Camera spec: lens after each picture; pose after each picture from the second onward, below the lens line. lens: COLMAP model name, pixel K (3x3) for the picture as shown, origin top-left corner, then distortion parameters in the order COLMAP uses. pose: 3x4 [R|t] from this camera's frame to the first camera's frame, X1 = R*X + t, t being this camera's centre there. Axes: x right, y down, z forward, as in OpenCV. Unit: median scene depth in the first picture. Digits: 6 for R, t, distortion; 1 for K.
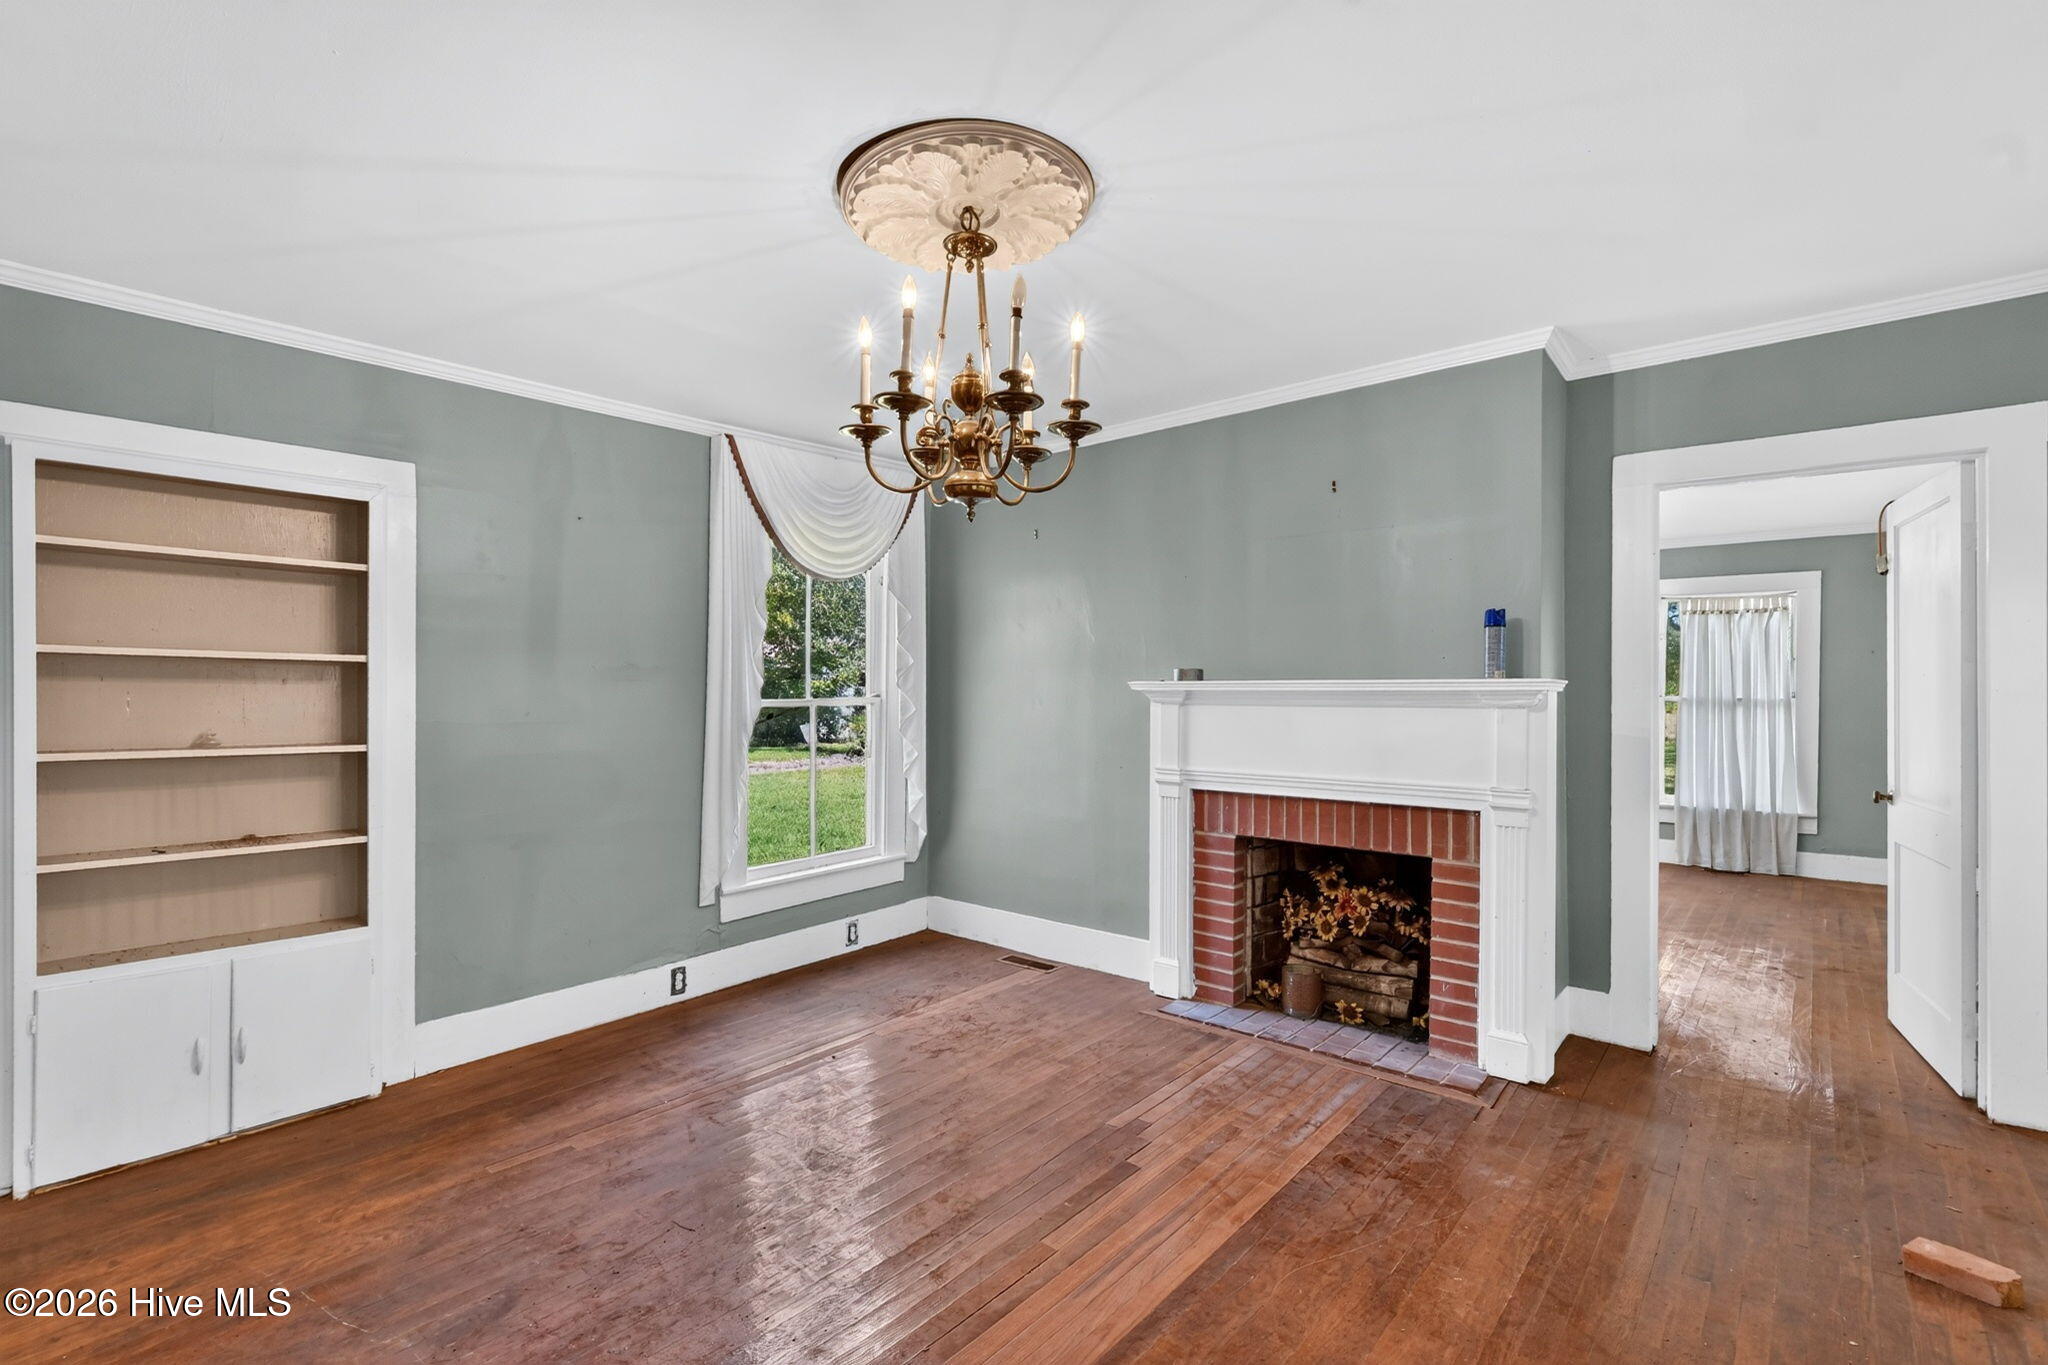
lens RADIAL K [[939.0, 0, 1042.6], [0, 939.0, 690.7], [0, 0, 1]] dist [-0.003529, -0.001223]
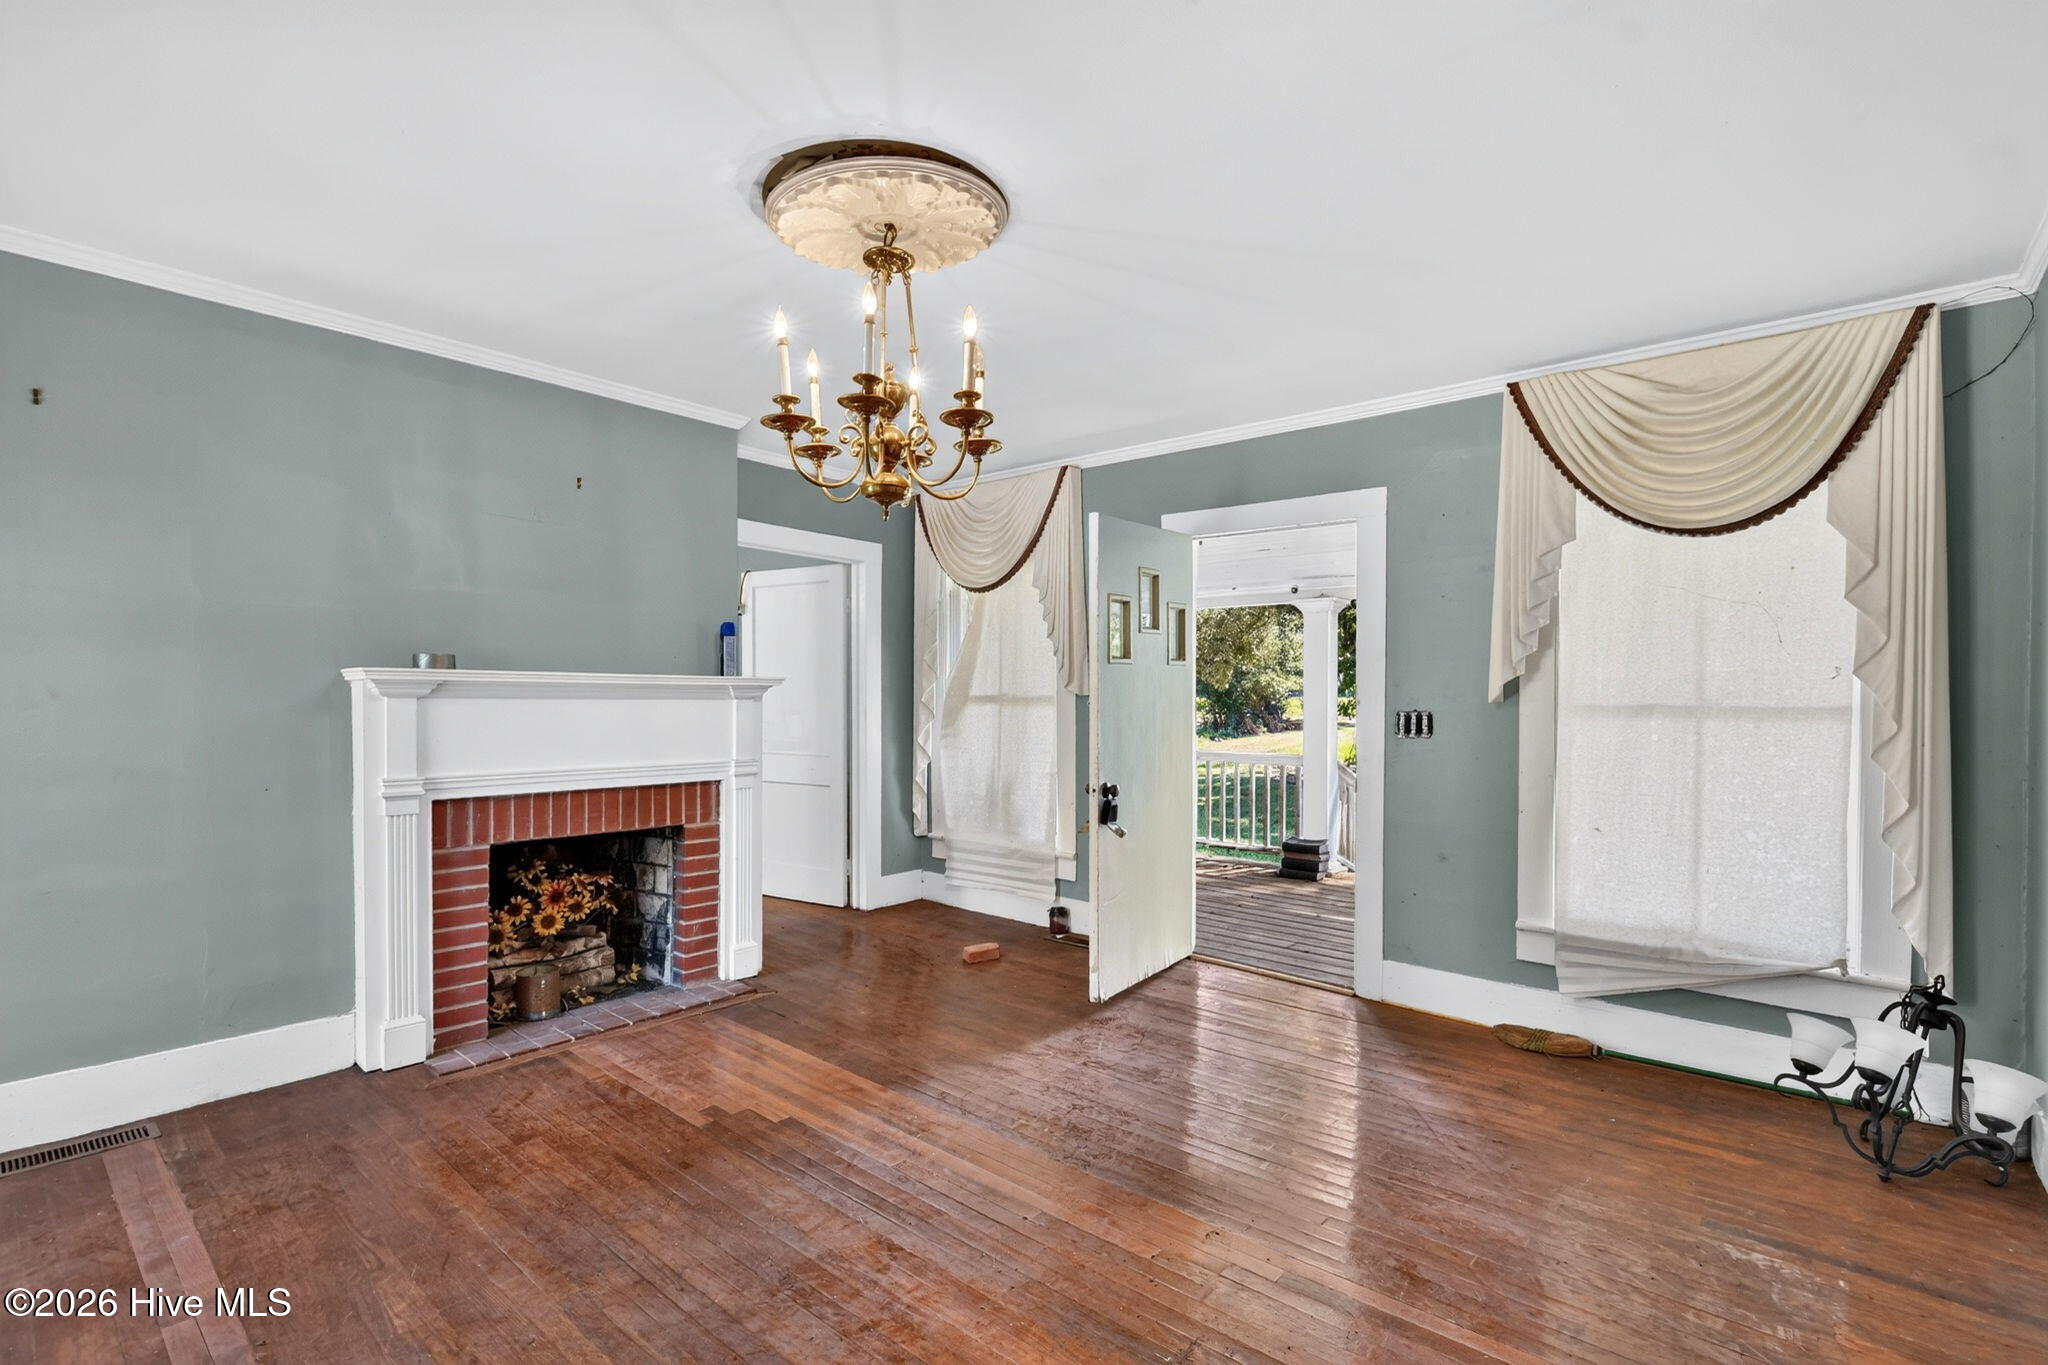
lens RADIAL K [[939.0, 0, 1018.3], [0, 939.0, 694.8], [0, 0, 1]] dist [-0.003529, -0.001223]
pose [[0.009488, -0.002773, 0.999951, -1.200457], [-0.011891, 0.999925, 0.002886, 0.006622], [-0.999884, -0.011917, 0.009454, 0.876797]]
